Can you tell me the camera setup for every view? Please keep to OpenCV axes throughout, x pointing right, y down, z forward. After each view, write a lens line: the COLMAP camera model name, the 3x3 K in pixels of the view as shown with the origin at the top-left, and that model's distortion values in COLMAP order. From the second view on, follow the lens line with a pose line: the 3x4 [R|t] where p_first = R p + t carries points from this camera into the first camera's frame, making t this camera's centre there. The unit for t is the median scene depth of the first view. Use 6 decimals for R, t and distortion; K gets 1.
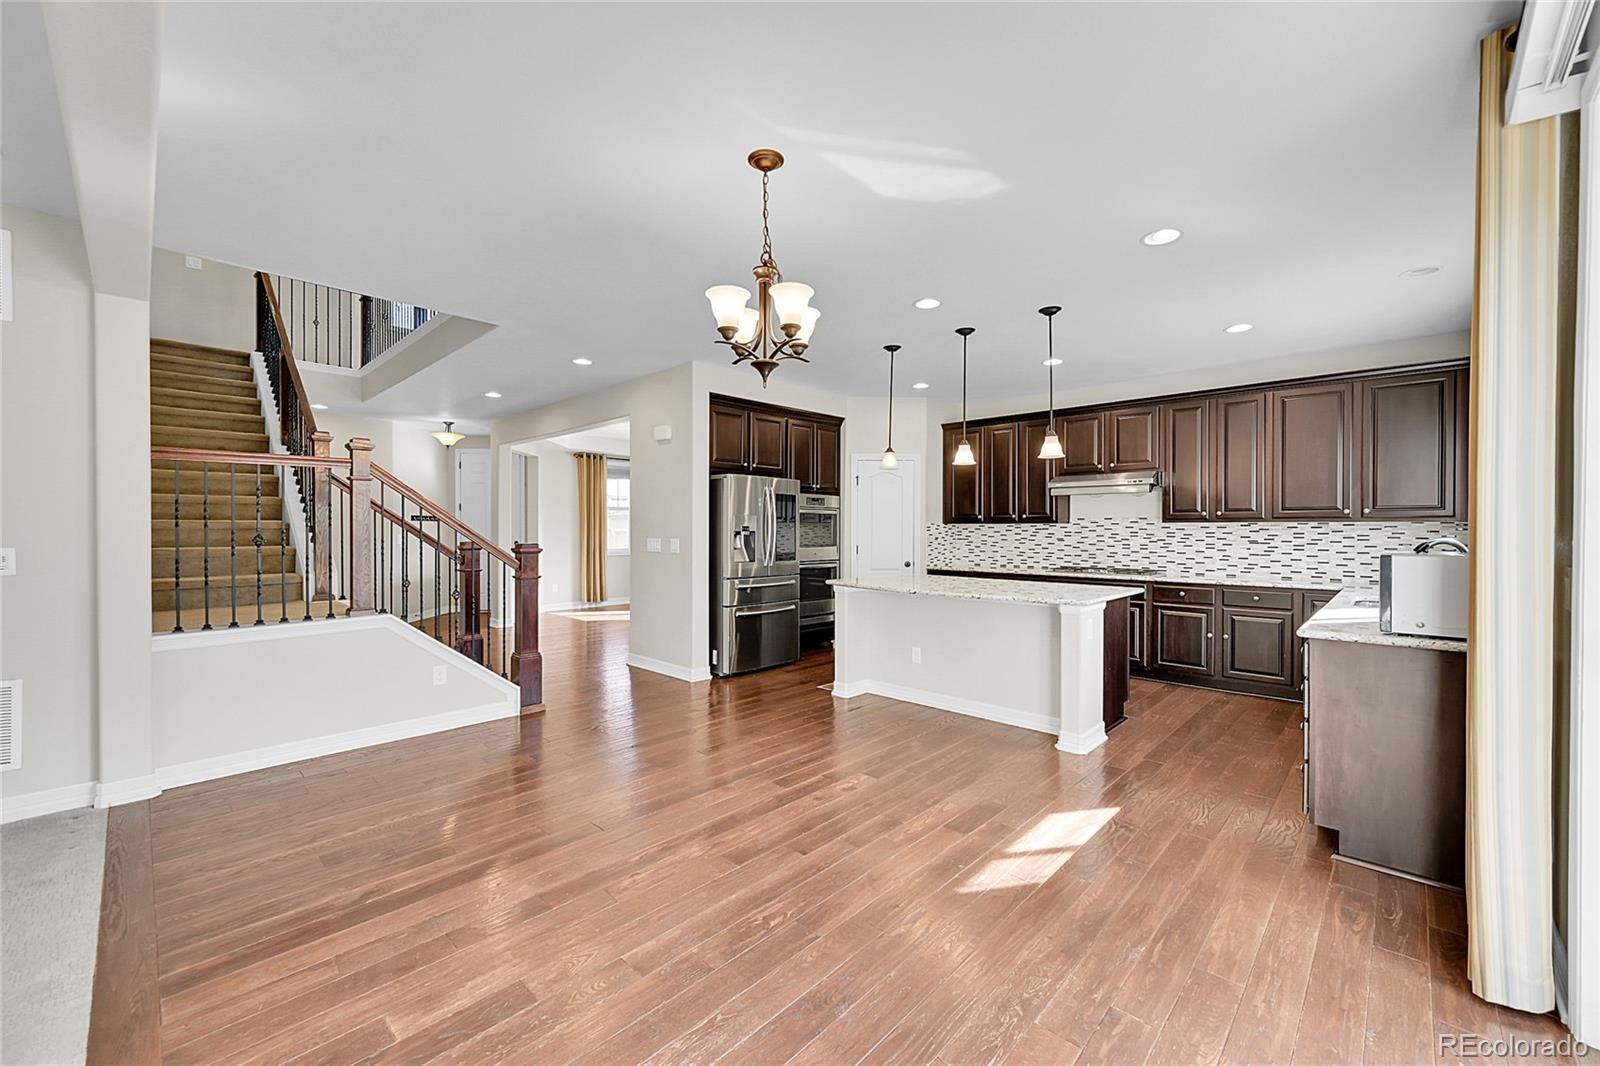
lens RADIAL K [[634.9, 0, 798.9], [0, 634.9, 533.1], [0, 0, 1]] dist [0.000541, 0.000539]
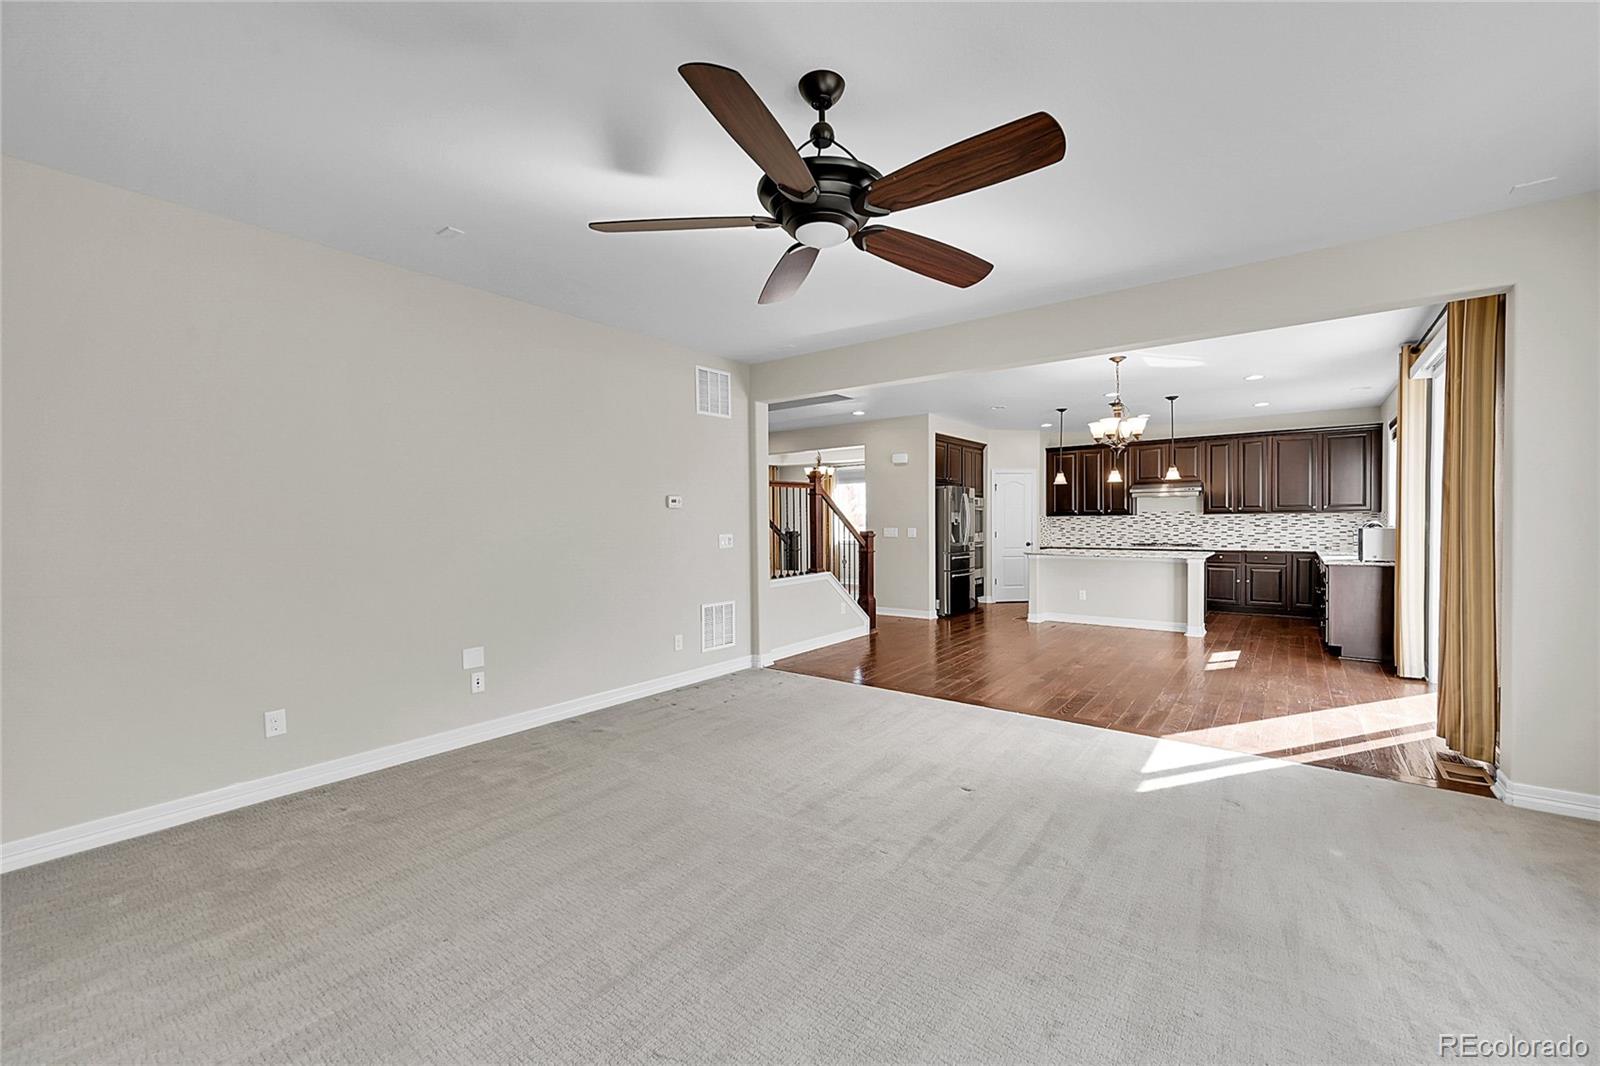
lens RADIAL K [[634.9, 0, 810.5], [0, 634.9, 534.2], [0, 0, 1]] dist [0.000541, 0.000539]
pose [[0.993296, -0.013149, 0.114846, -0.613555], [0.011508, 0.999822, 0.014938, -0.001905], [-0.115022, -0.013517, 0.993271, -0.495505]]
